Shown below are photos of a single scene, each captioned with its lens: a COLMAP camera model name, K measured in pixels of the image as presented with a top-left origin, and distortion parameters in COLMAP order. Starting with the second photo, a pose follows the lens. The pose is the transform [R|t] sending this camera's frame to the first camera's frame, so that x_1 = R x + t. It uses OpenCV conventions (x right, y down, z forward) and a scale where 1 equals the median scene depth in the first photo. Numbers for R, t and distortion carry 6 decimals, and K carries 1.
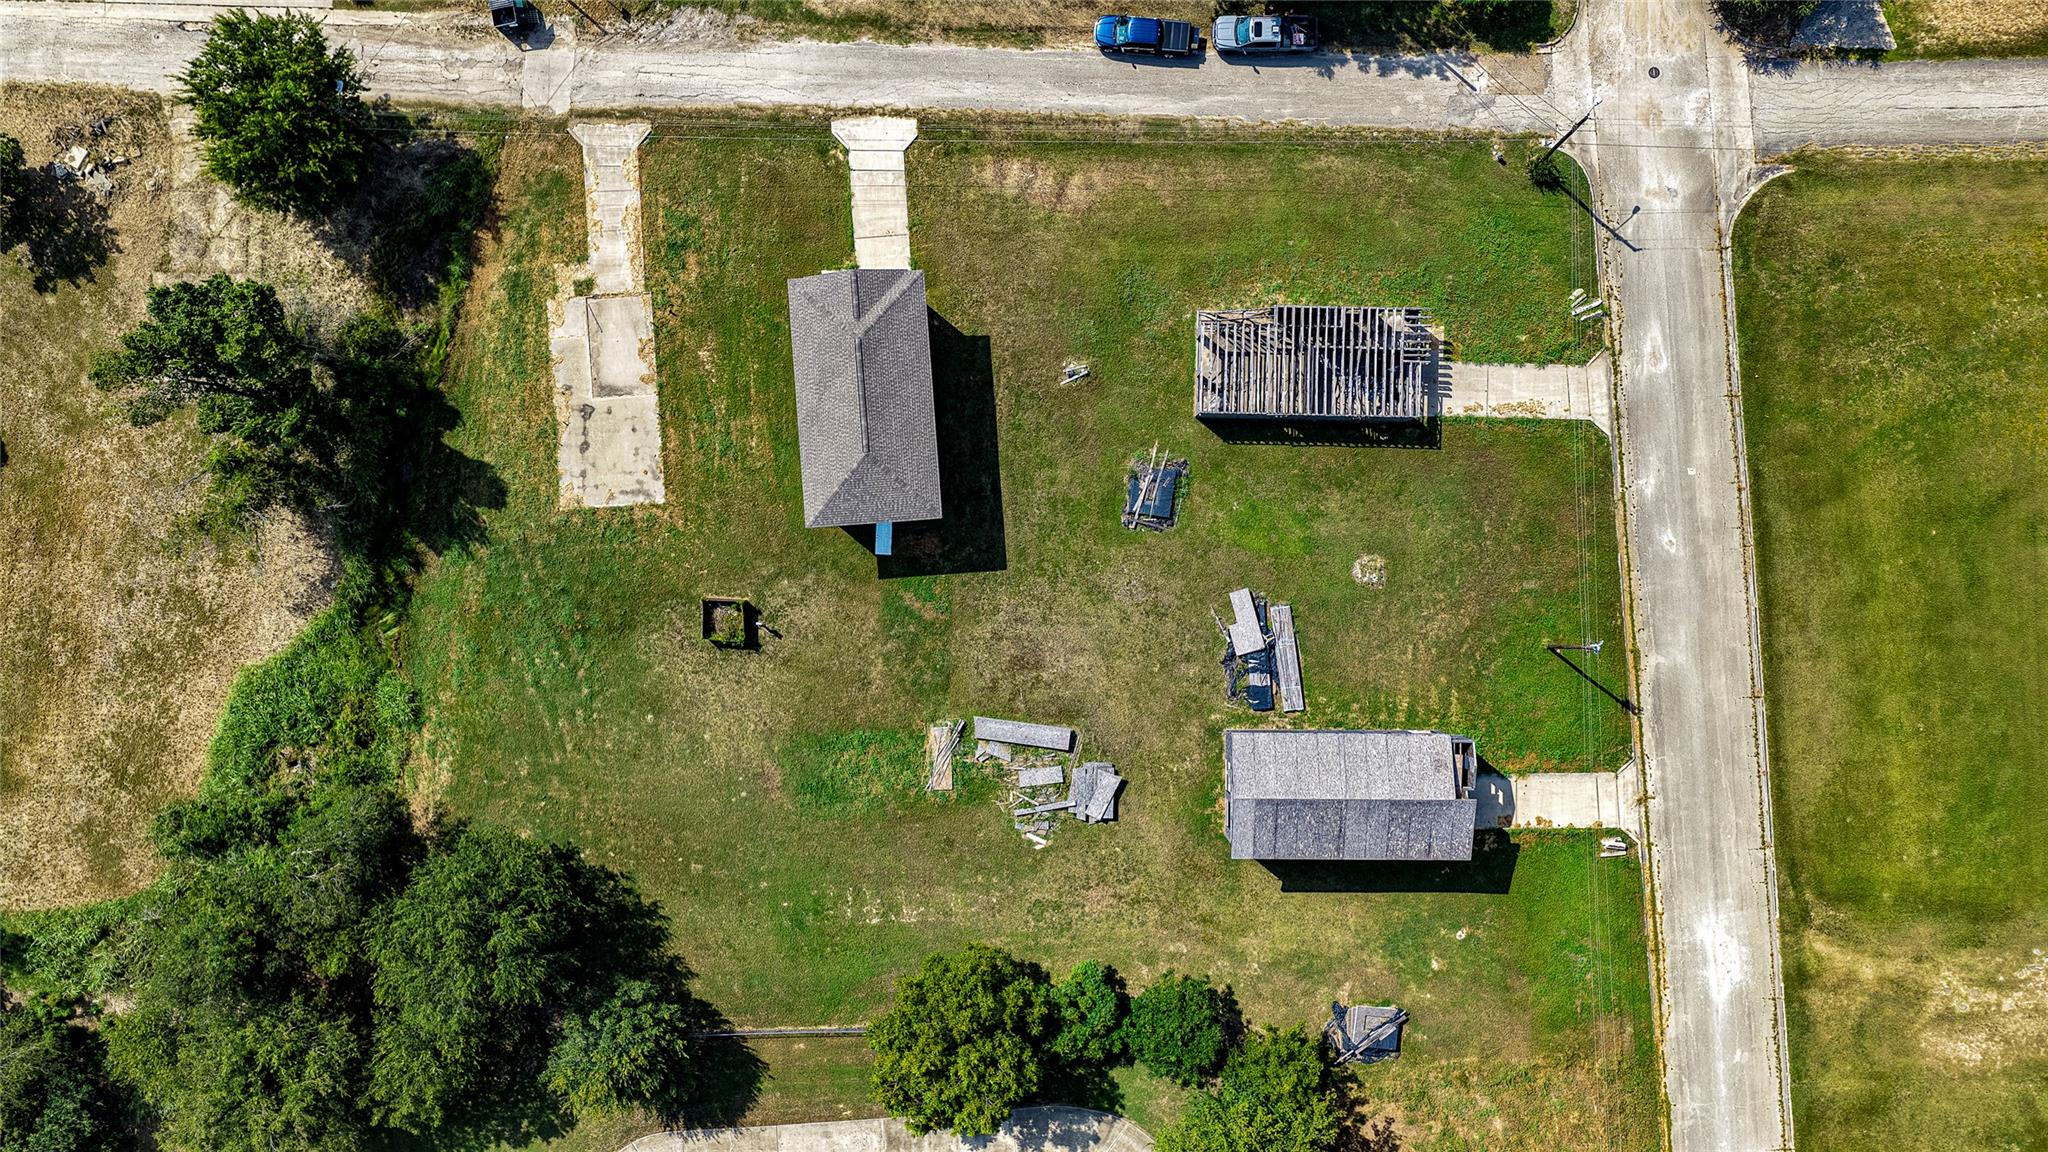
lens RADIAL K [[1700.7, 0, 1029.6], [0, 1700.7, 574.4], [0, 0, 1]] dist [-0.020152, 0.043253]
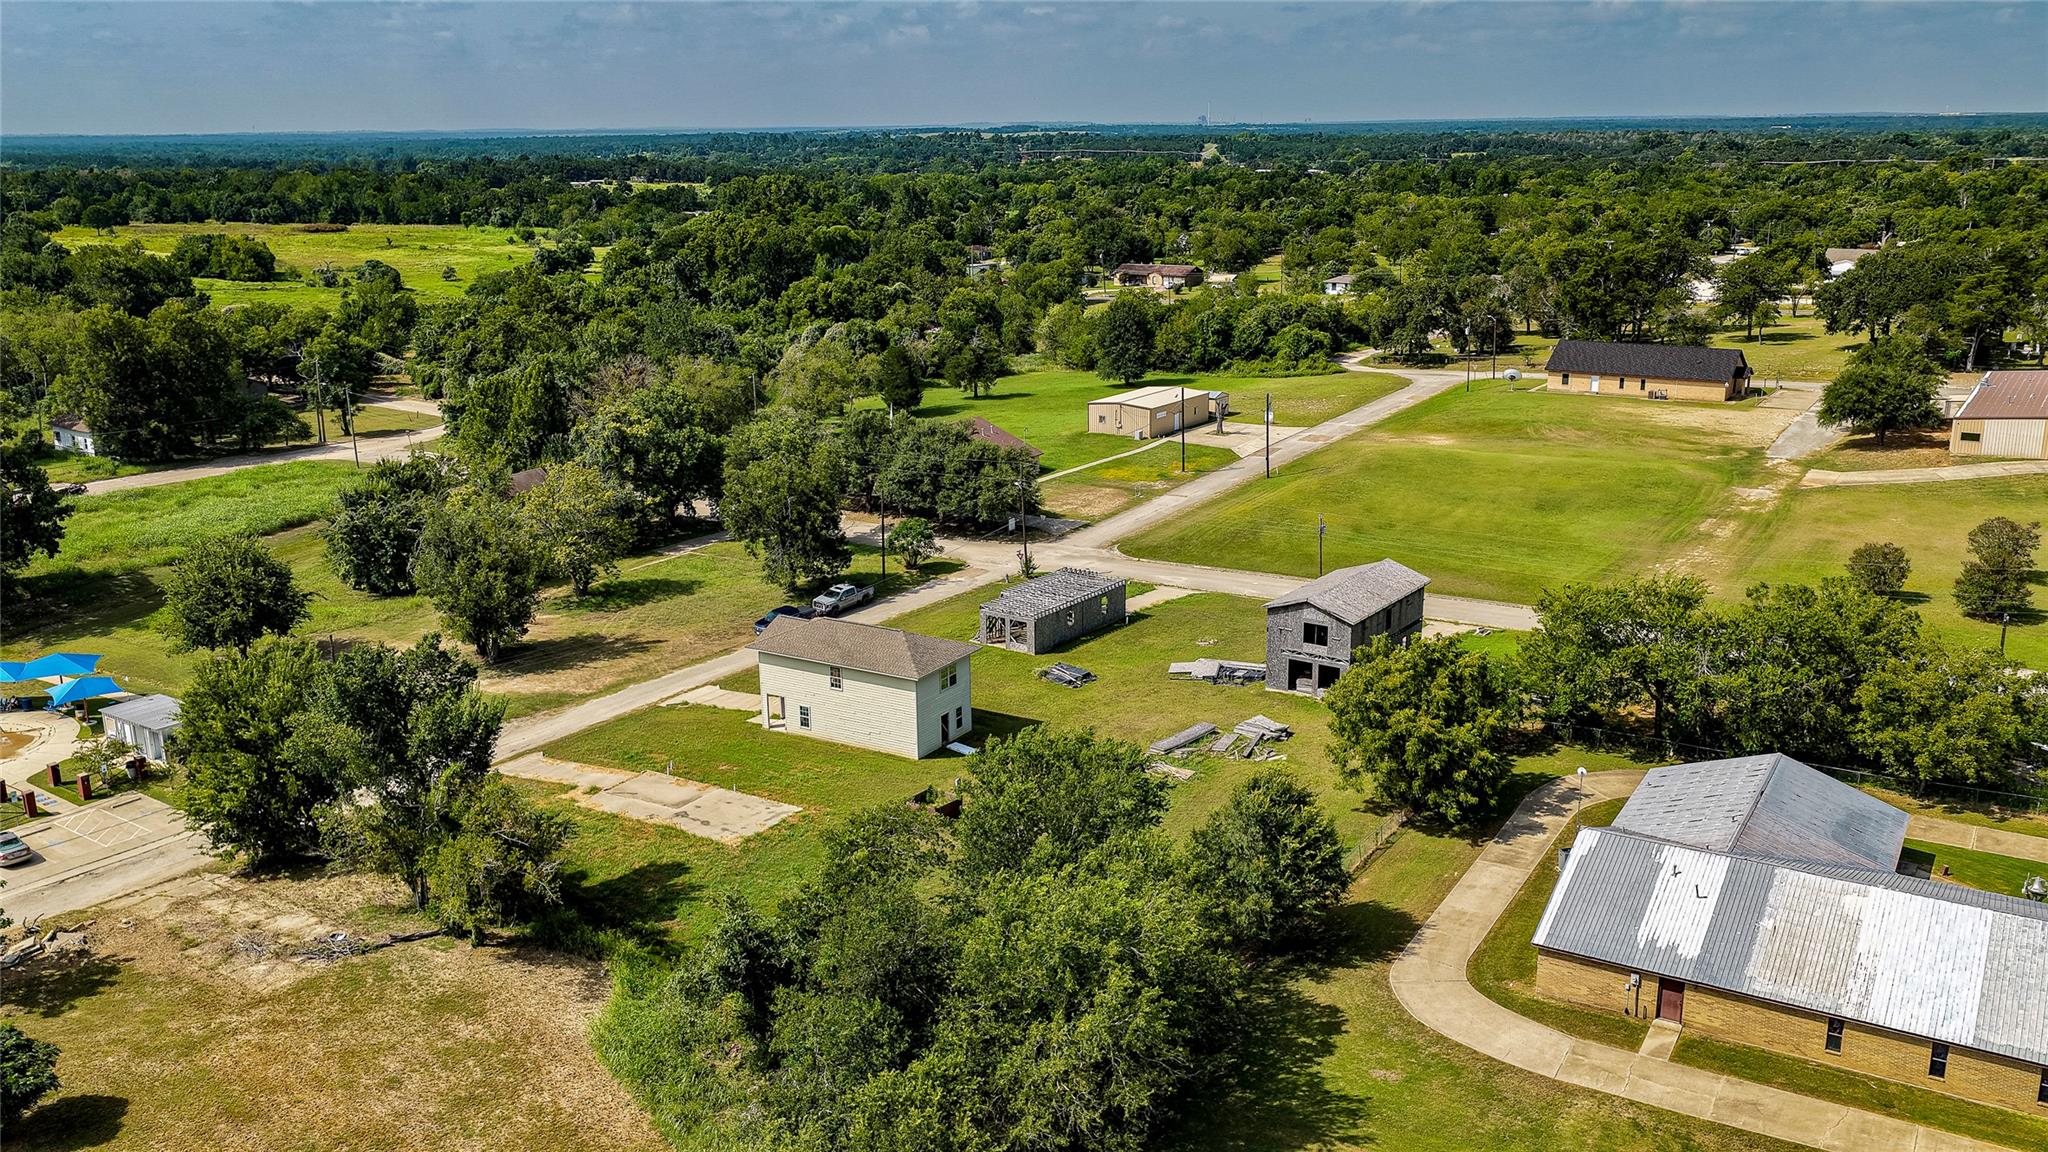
lens RADIAL K [[1700.7, 0, 1029.6], [0, 1700.7, 574.4], [0, 0, 1]] dist [-0.020152, 0.043253]
pose [[0.568780, -0.215783, 0.793679, -0.898372], [0.822355, 0.131744, -0.553512, 0.598631], [0.014876, 0.967513, 0.252384, 0.615537]]
